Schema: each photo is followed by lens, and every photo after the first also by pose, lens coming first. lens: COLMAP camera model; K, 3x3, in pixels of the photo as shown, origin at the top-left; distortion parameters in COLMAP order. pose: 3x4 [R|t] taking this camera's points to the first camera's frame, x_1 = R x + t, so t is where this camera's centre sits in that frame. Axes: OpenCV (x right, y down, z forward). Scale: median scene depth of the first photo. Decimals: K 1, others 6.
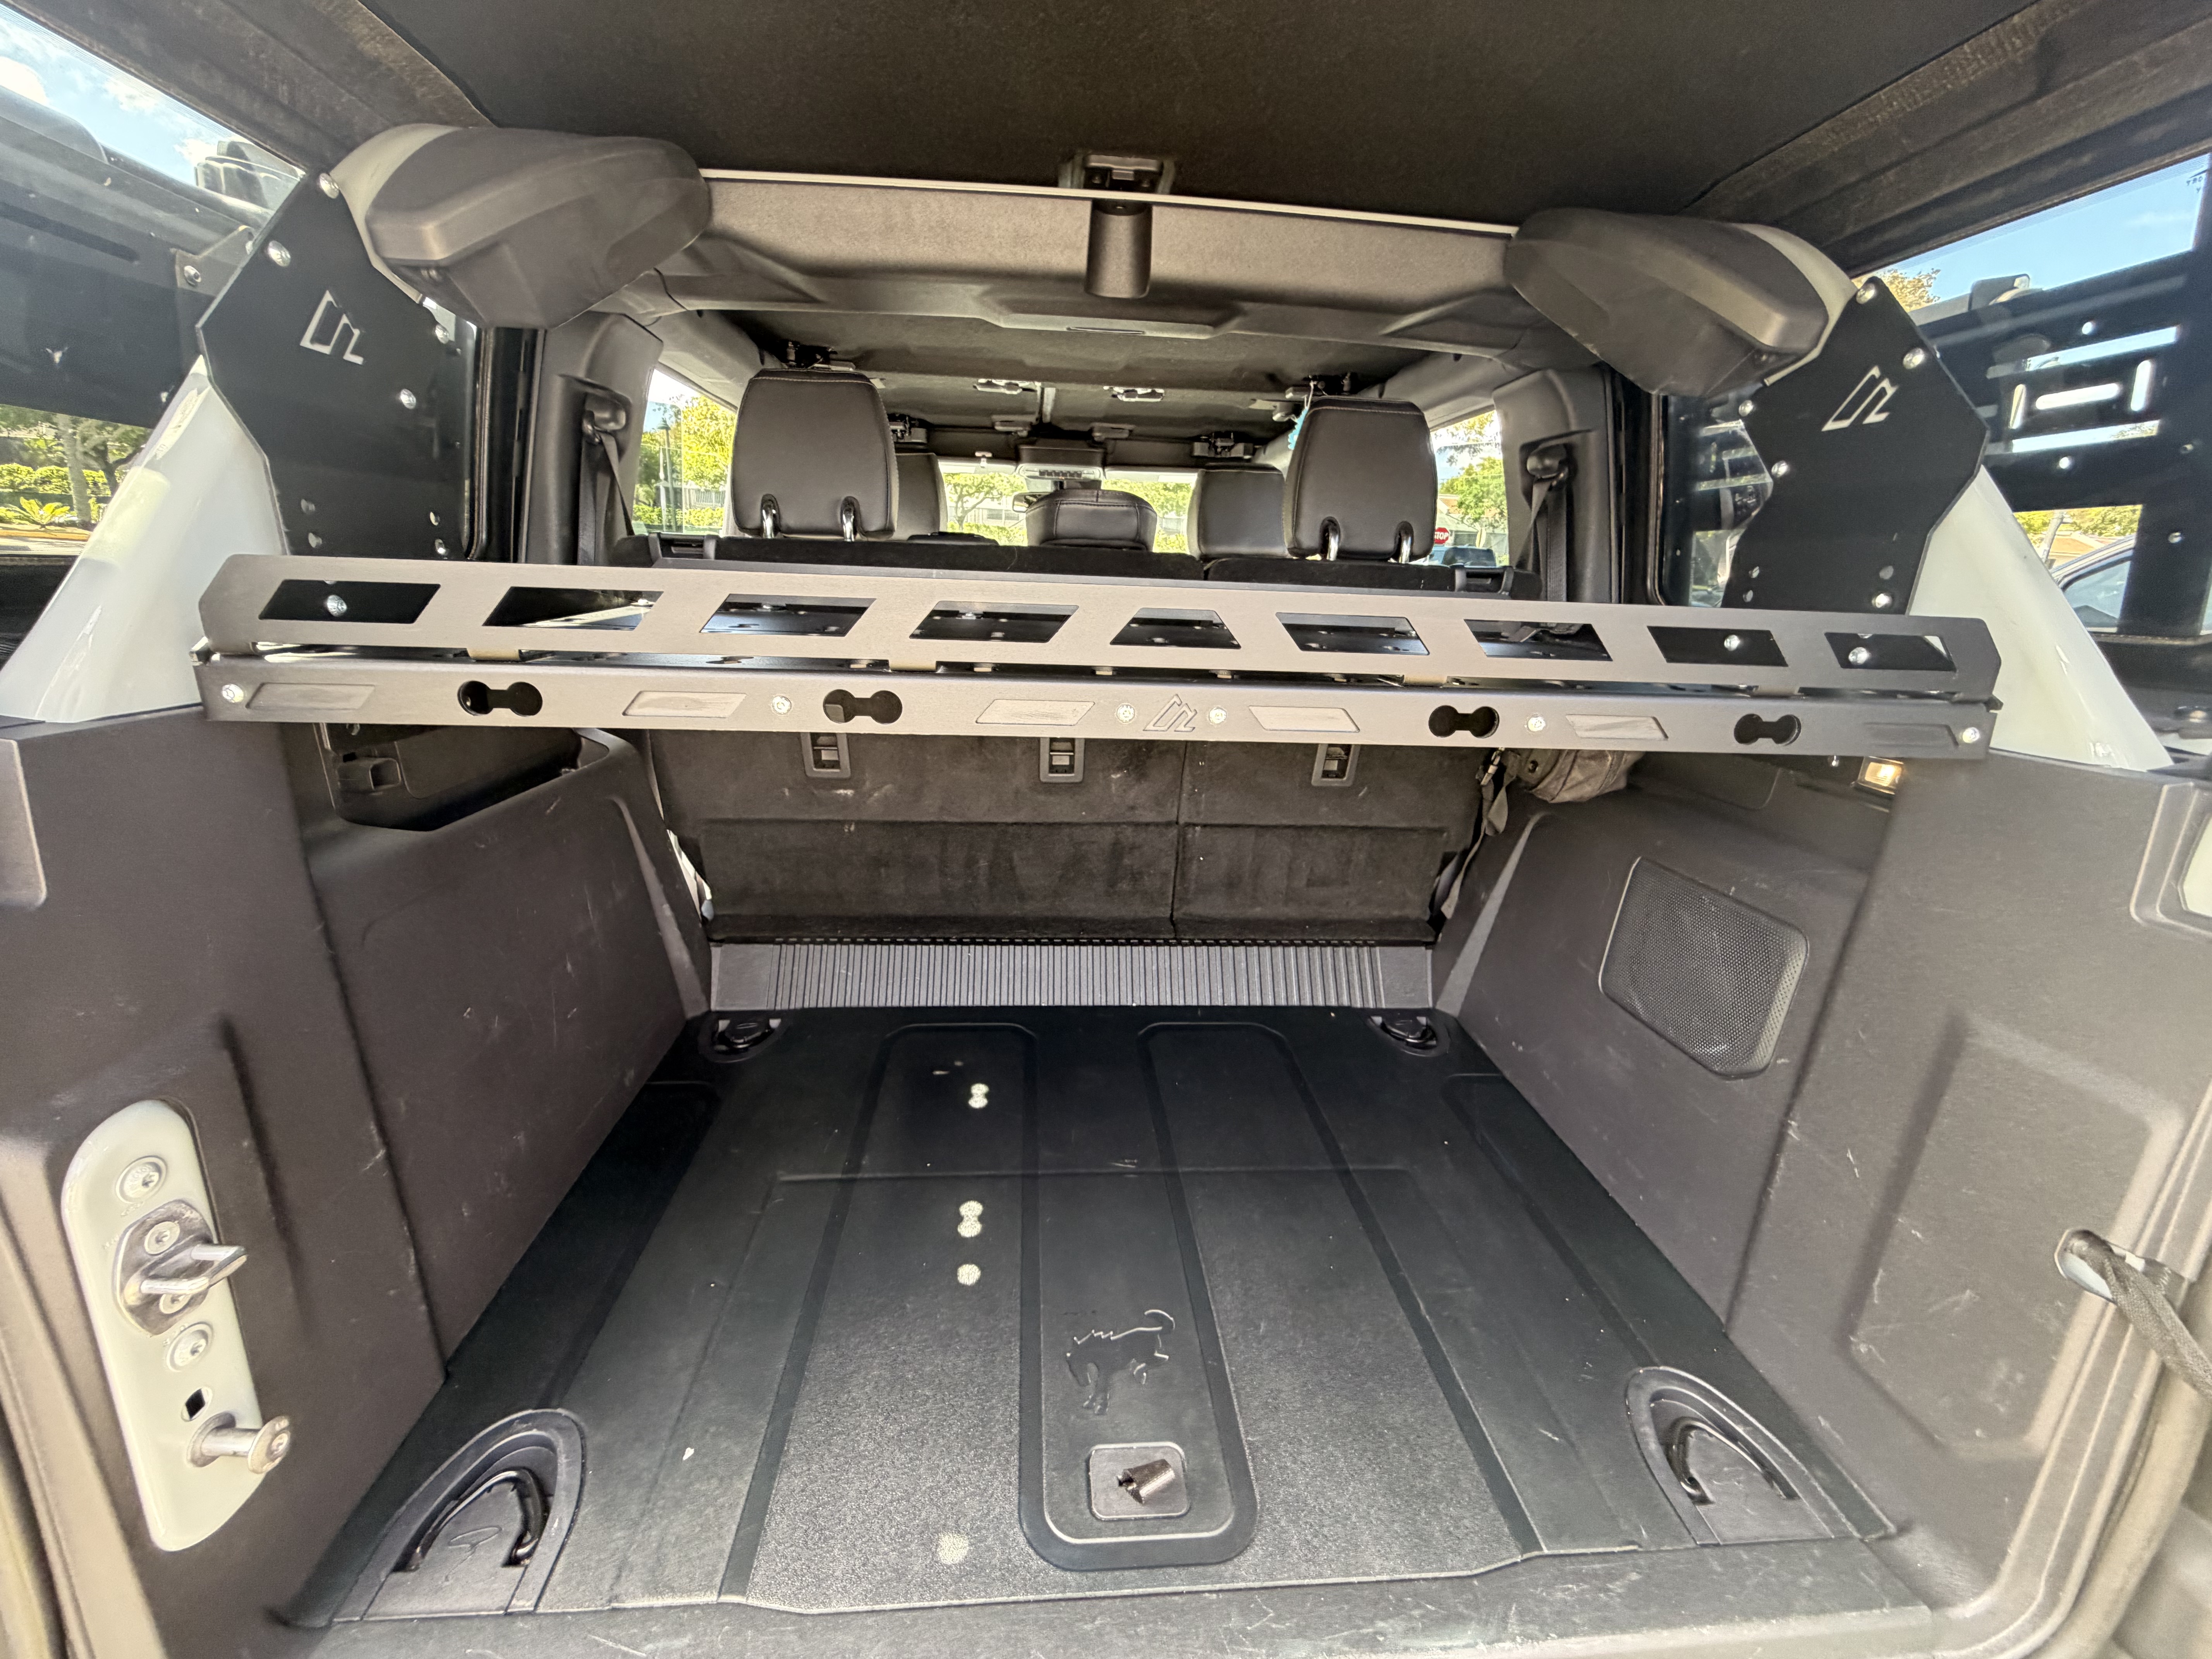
lens RADIAL K [[878.6, 0, 1097.3], [0, 878.6, 829.2], [0, 0, 1]] dist [0.000290, -0.000263]
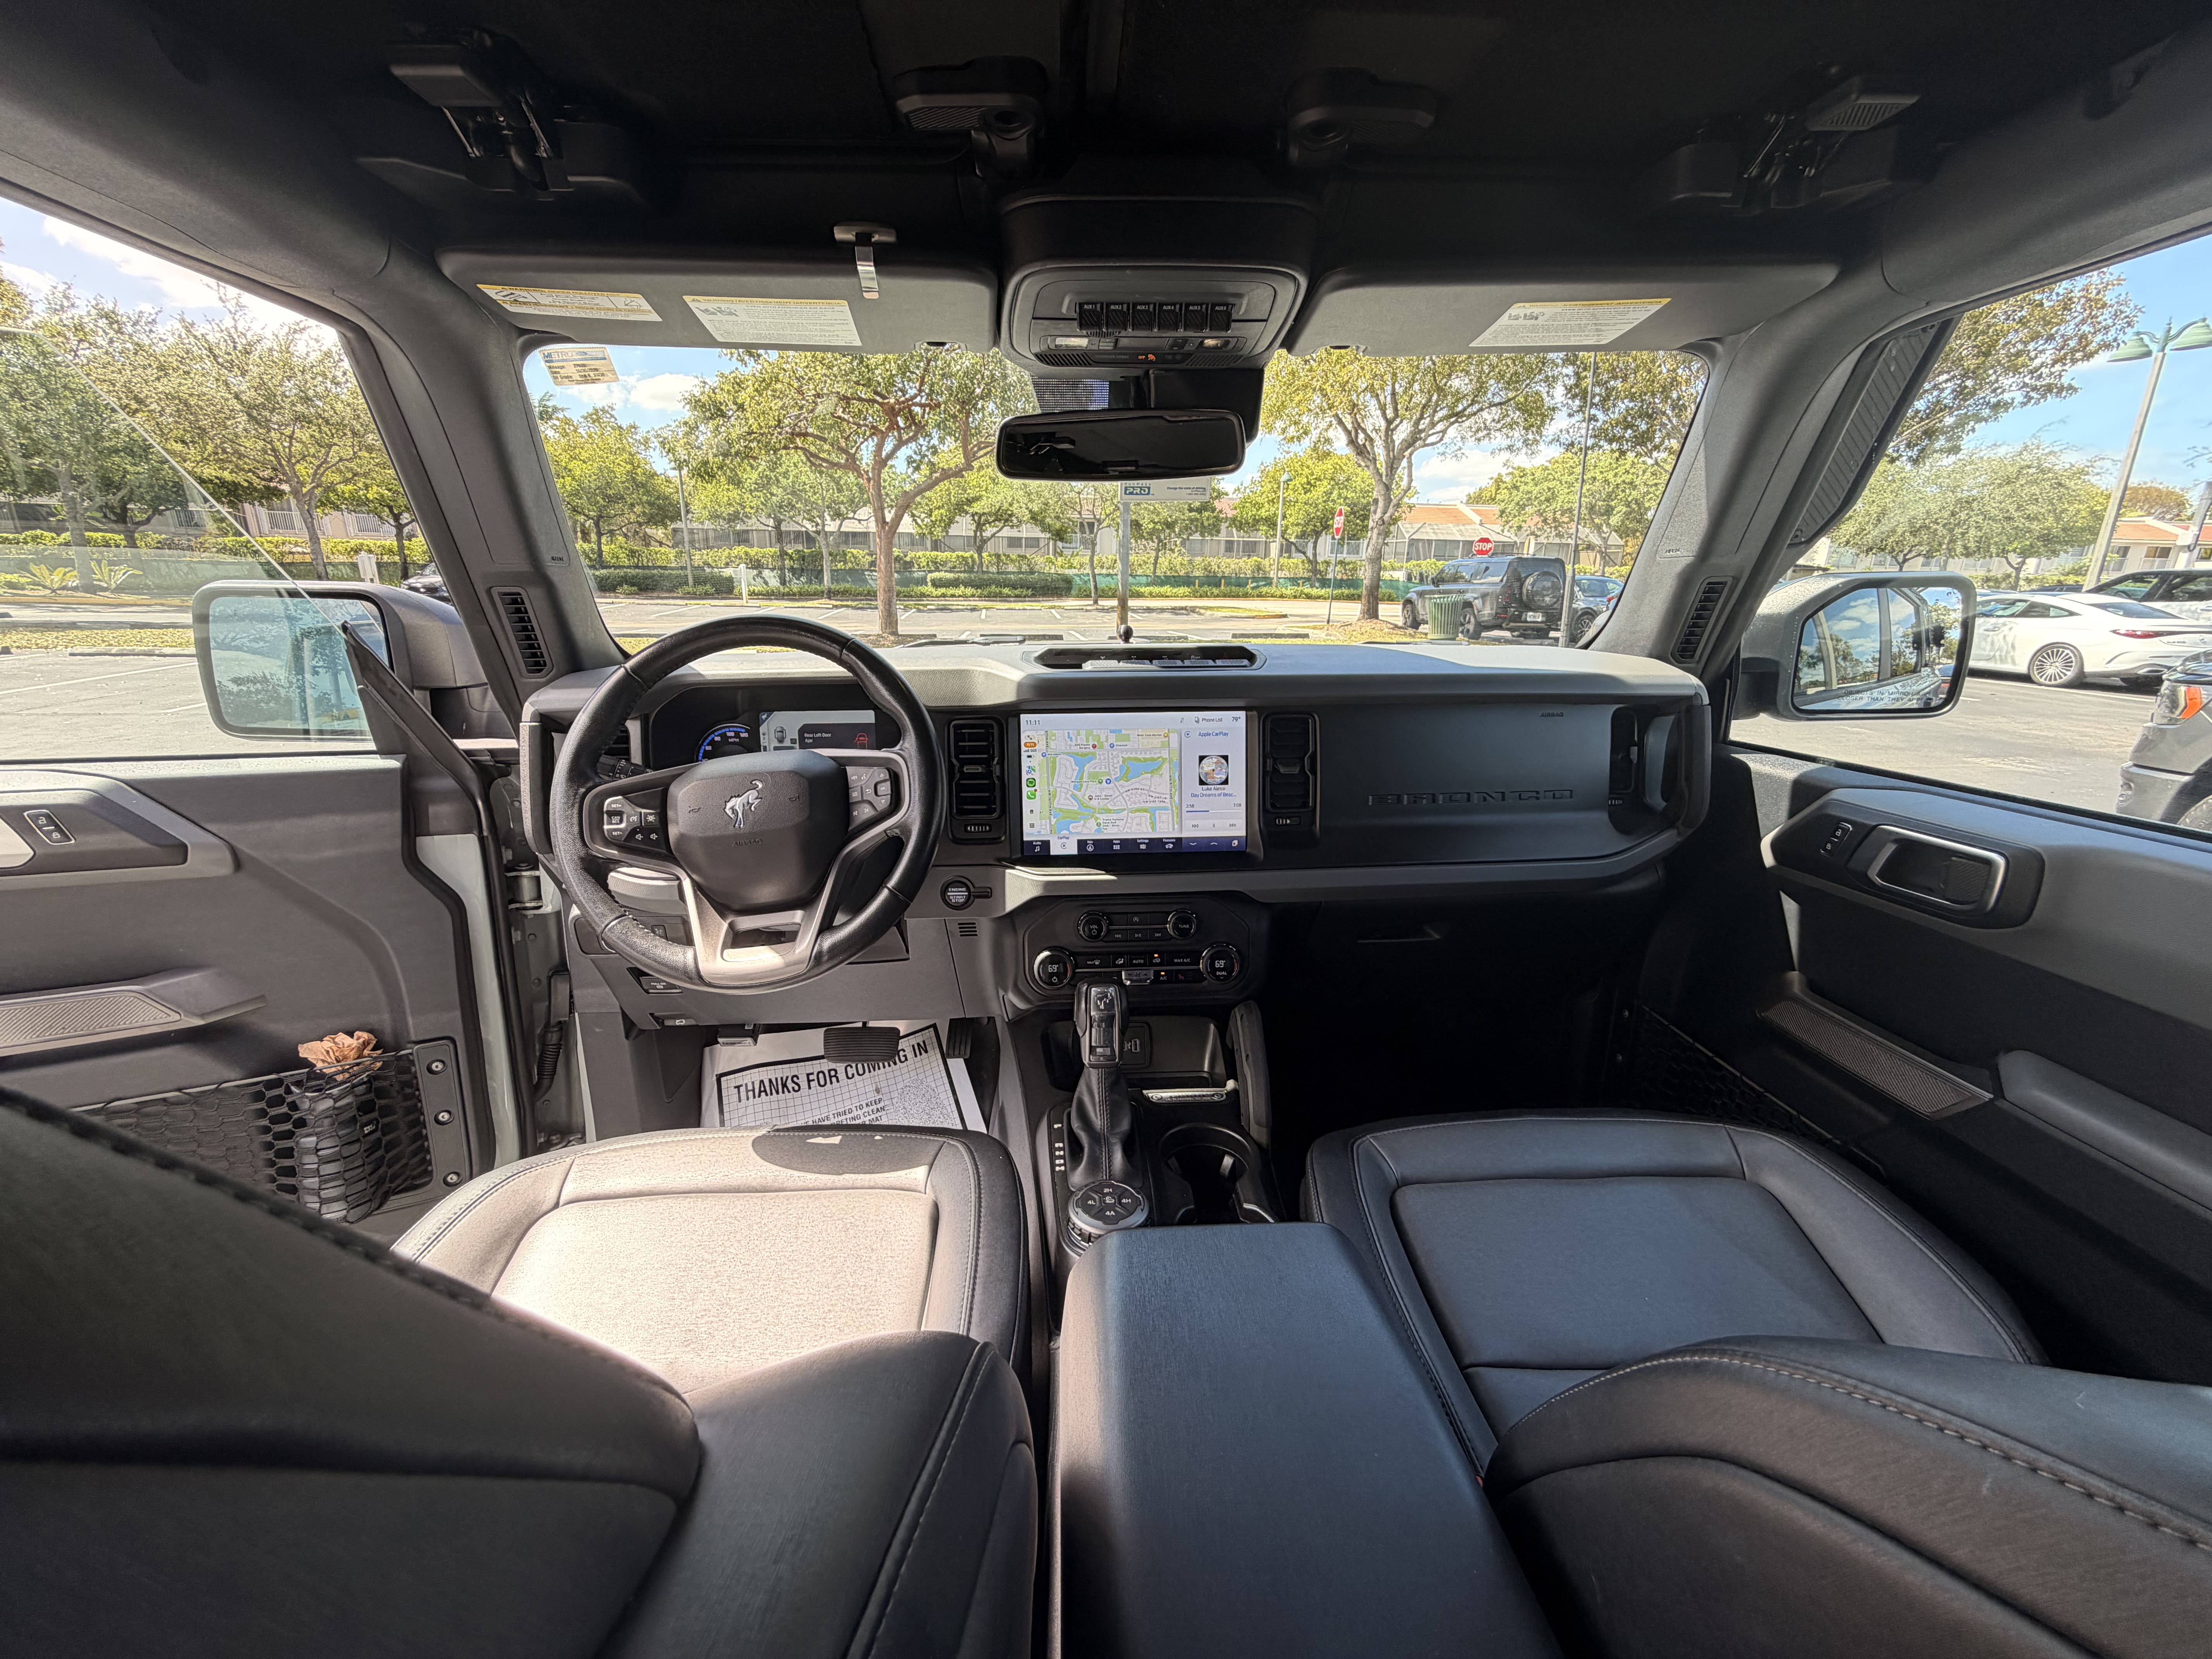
lens RADIAL K [[878.6, 0, 1097.3], [0, 878.6, 829.2], [0, 0, 1]] dist [0.000290, -0.000263]
pose [[0.999081, -0.028406, -0.032098, -0.118203], [0.027551, 0.999262, -0.026756, -0.500511], [0.032835, 0.025847, 0.999127, 1.542326]]
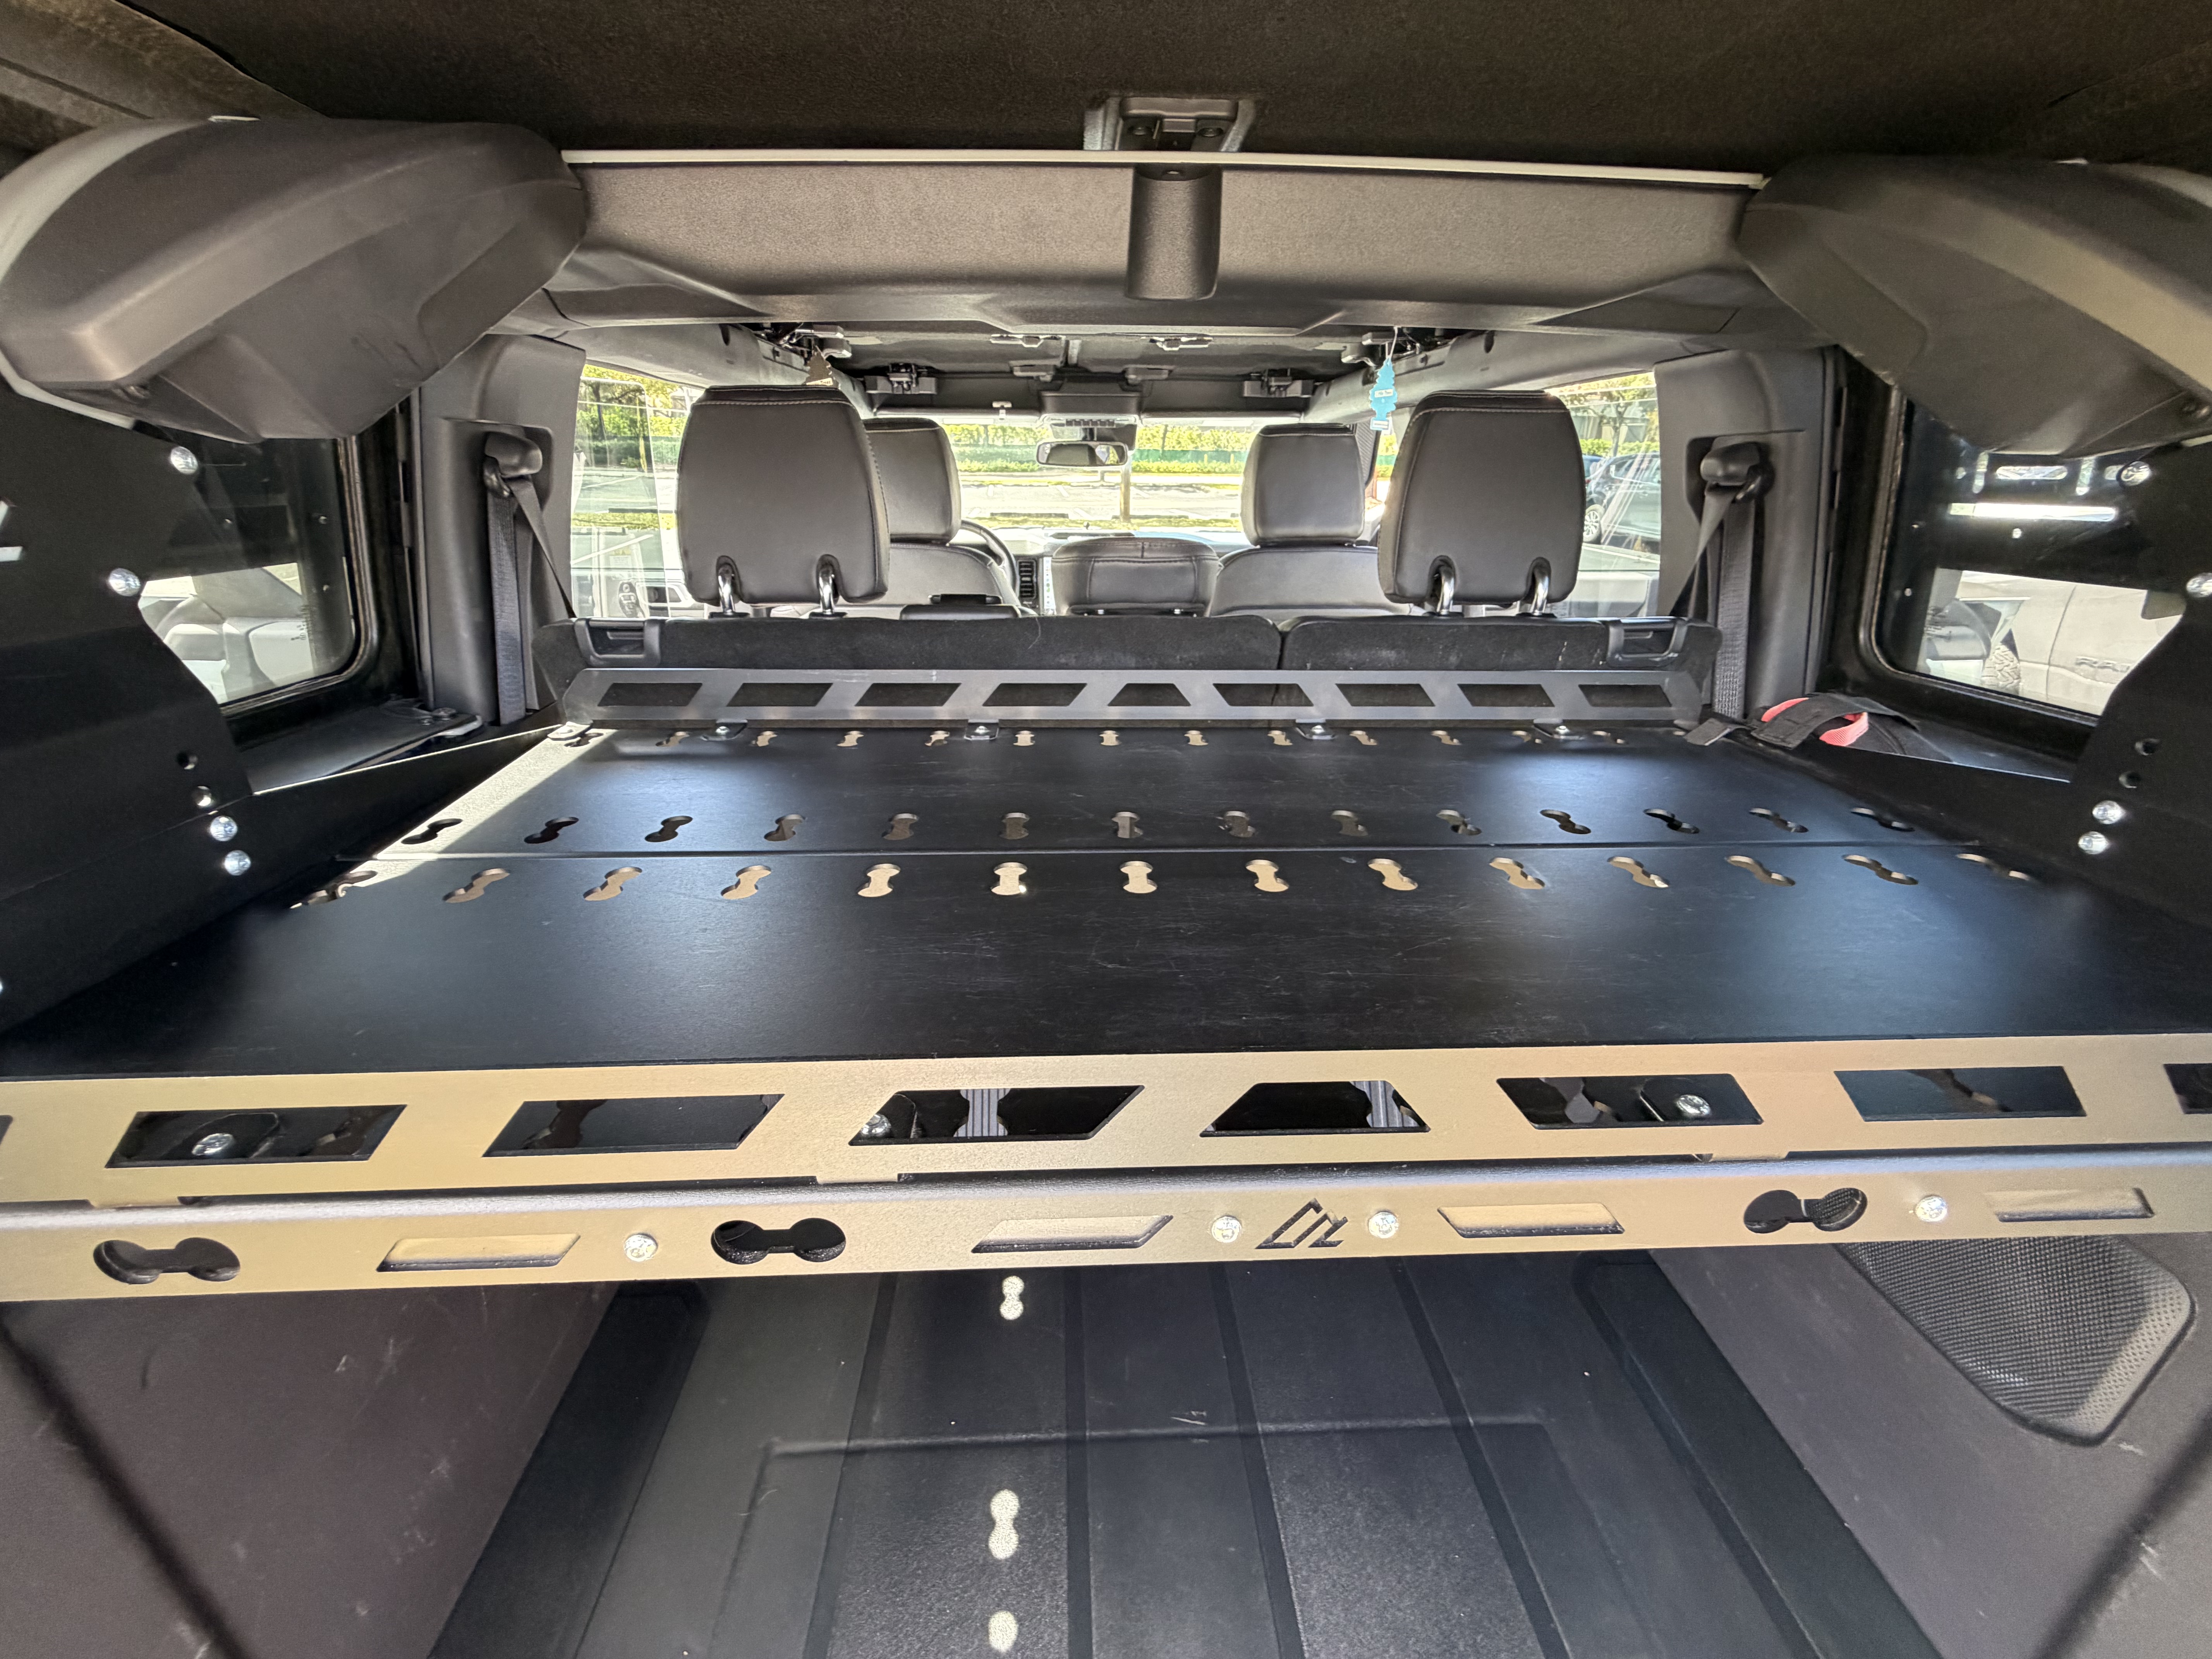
lens RADIAL K [[878.6, 0, 1097.3], [0, 878.6, 829.2], [0, 0, 1]] dist [0.000290, -0.000263]
pose [[0.999005, -0.016189, -0.041548, -0.010569], [0.020384, 0.994514, 0.102601, -0.194468], [0.039659, -0.103346, 0.993854, 0.187937]]
